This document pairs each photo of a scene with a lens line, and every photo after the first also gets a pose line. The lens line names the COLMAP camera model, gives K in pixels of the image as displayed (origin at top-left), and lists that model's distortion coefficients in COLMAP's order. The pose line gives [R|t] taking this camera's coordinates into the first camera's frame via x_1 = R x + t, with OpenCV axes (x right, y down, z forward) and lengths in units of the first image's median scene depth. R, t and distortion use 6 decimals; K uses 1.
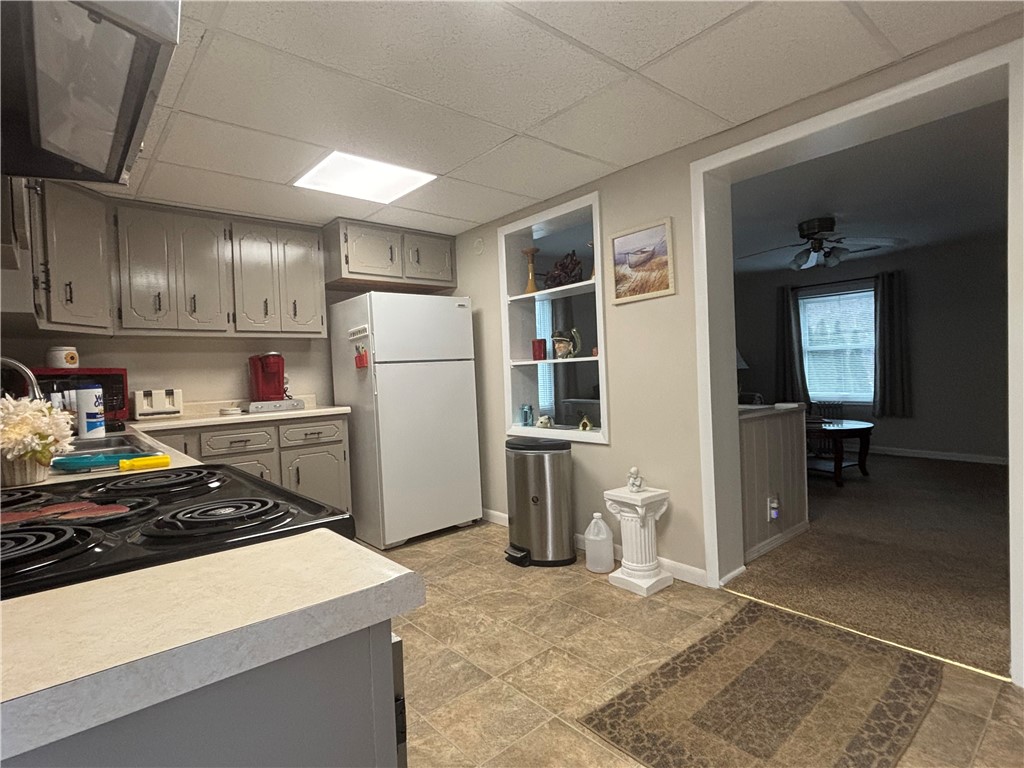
lens RADIAL K [[532.3, 0, 510.8], [0, 532.3, 381.3], [0, 0, 1]] dist [0.004946, 0.000236]
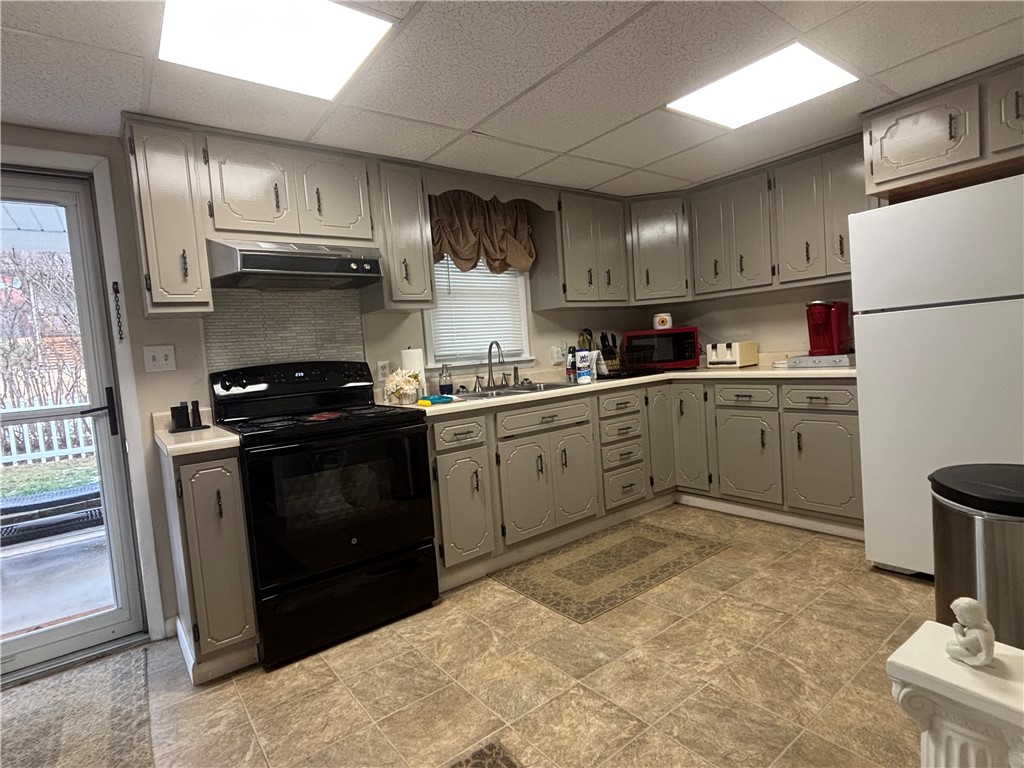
lens RADIAL K [[532.3, 0, 511.7], [0, 532.3, 383.5], [0, 0, 1]] dist [0.004946, 0.000236]
pose [[-0.048912, 0.107817, -0.992967, 0.559106], [0.057610, 0.992806, 0.104961, -0.047656], [0.997140, -0.052071, -0.054771, 0.628196]]
